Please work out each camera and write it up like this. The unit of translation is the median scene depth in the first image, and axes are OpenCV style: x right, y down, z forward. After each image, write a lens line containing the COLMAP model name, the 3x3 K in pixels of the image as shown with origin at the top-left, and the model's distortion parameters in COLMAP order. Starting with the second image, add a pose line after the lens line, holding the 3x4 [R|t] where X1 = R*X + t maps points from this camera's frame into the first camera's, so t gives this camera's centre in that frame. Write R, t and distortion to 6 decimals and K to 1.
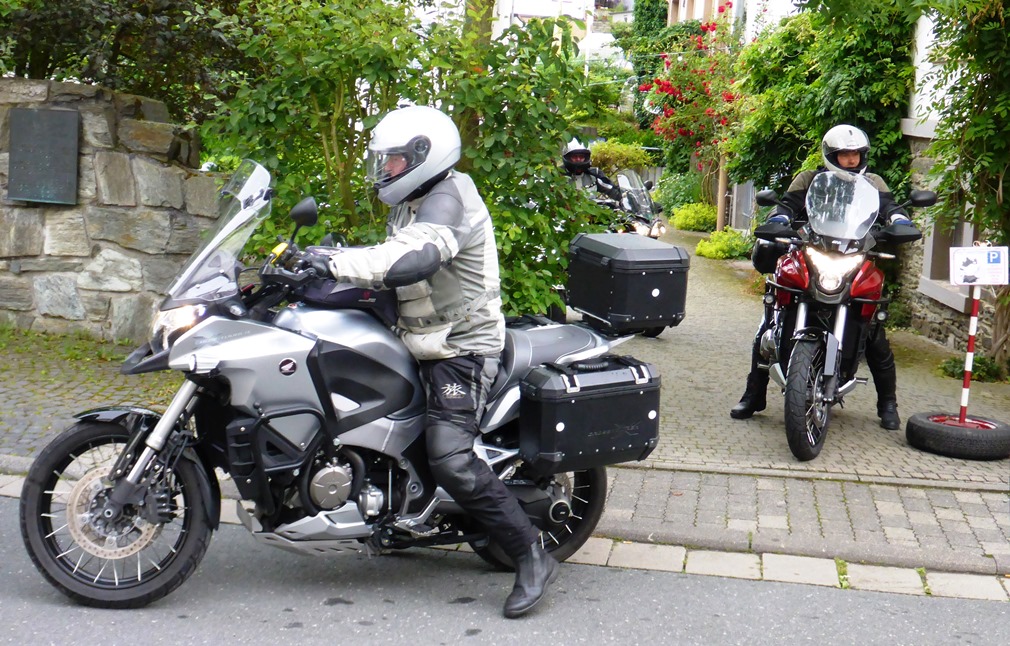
lens RADIAL K [[1403.2, 0, 507.5], [0, 1403.2, 296.3], [0, 0, 1]] dist [-0.064671, 0.058271]
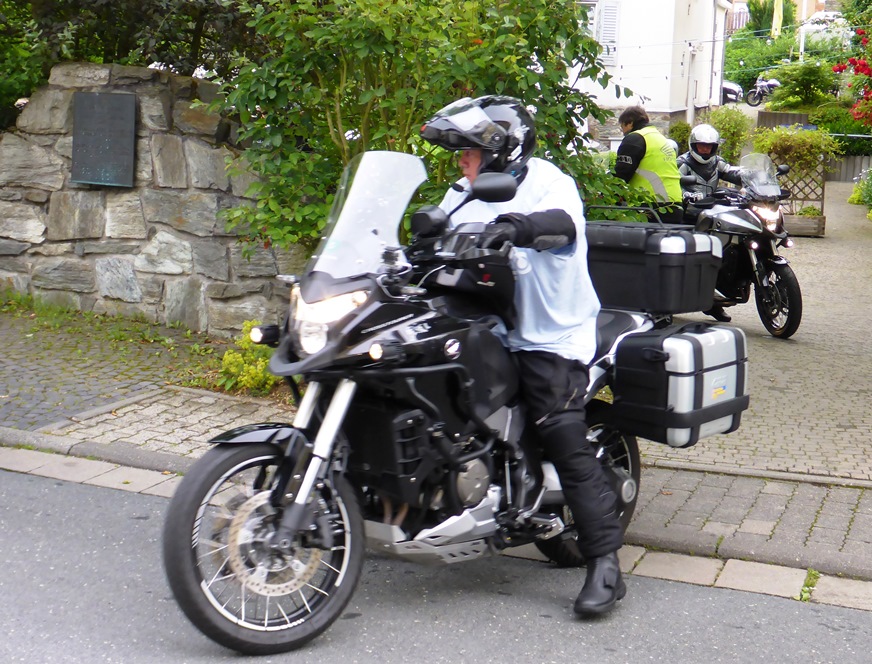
lens RADIAL K [[1496.3, 0, 433.5], [0, 1496.3, 270.5], [0, 0, 1]] dist [-0.039102, 0.041925]
pose [[0.975314, 0.010711, -0.220562, 0.139044], [-0.015165, 0.999714, -0.018509, 0.010893], [0.220300, 0.021397, 0.975197, 0.000756]]
